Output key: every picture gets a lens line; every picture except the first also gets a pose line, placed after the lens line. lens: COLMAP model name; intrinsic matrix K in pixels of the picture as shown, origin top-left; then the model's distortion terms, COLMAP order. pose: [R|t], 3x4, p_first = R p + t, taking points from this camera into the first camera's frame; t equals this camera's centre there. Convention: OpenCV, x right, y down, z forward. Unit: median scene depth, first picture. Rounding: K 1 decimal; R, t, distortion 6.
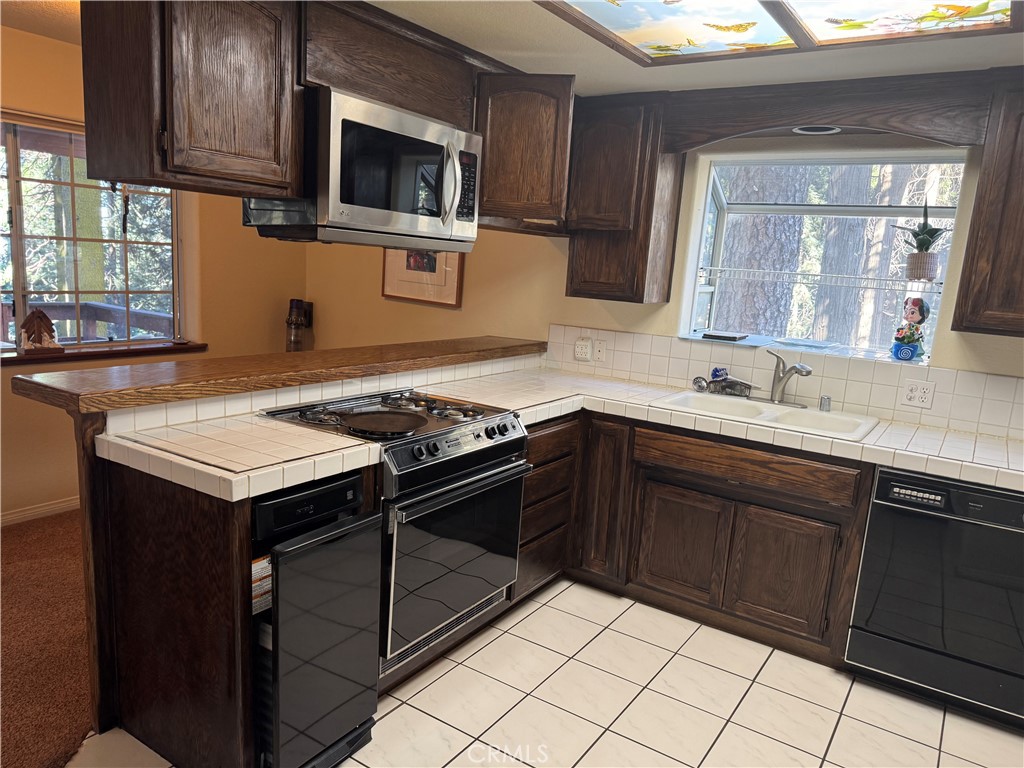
lens RADIAL K [[731.5, 0, 507.8], [0, 731.5, 395.9], [0, 0, 1]] dist [0.062322, -0.081912]
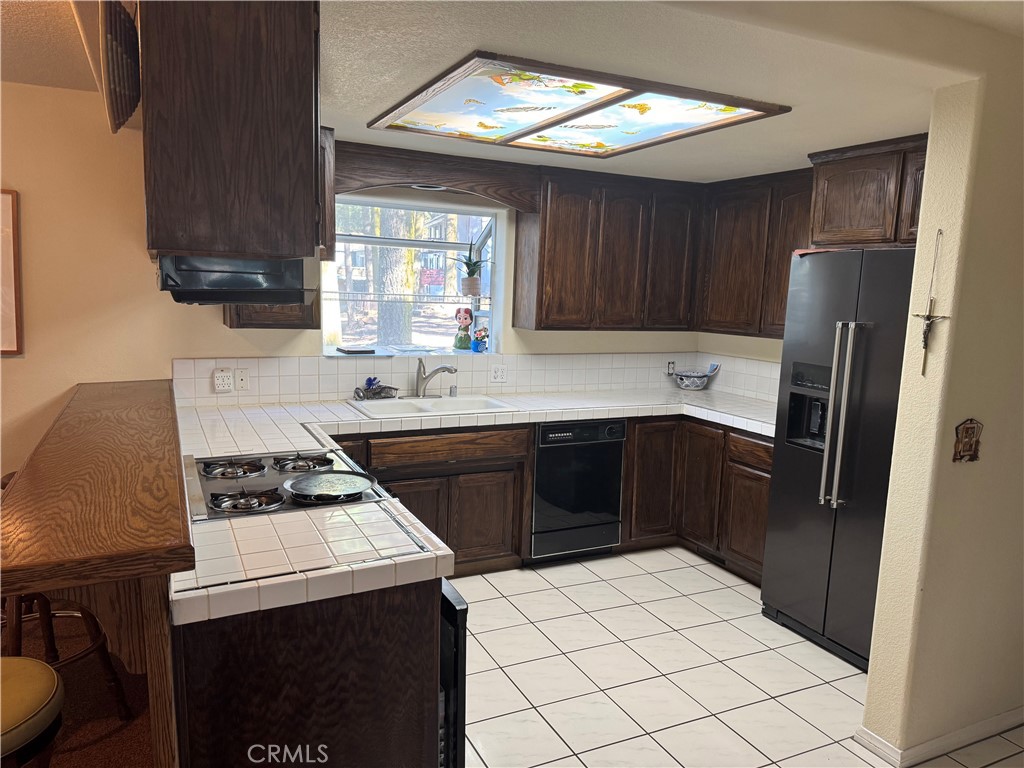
lens RADIAL K [[720.7, 0, 510.6], [0, 720.7, 390.6], [0, 0, 1]] dist [0.089112, -0.122332]
pose [[0.505045, -0.171441, 0.845894, -0.657159], [0.157875, 0.981888, 0.104744, -0.115902], [-0.848531, 0.080645, 0.522964, 0.223568]]
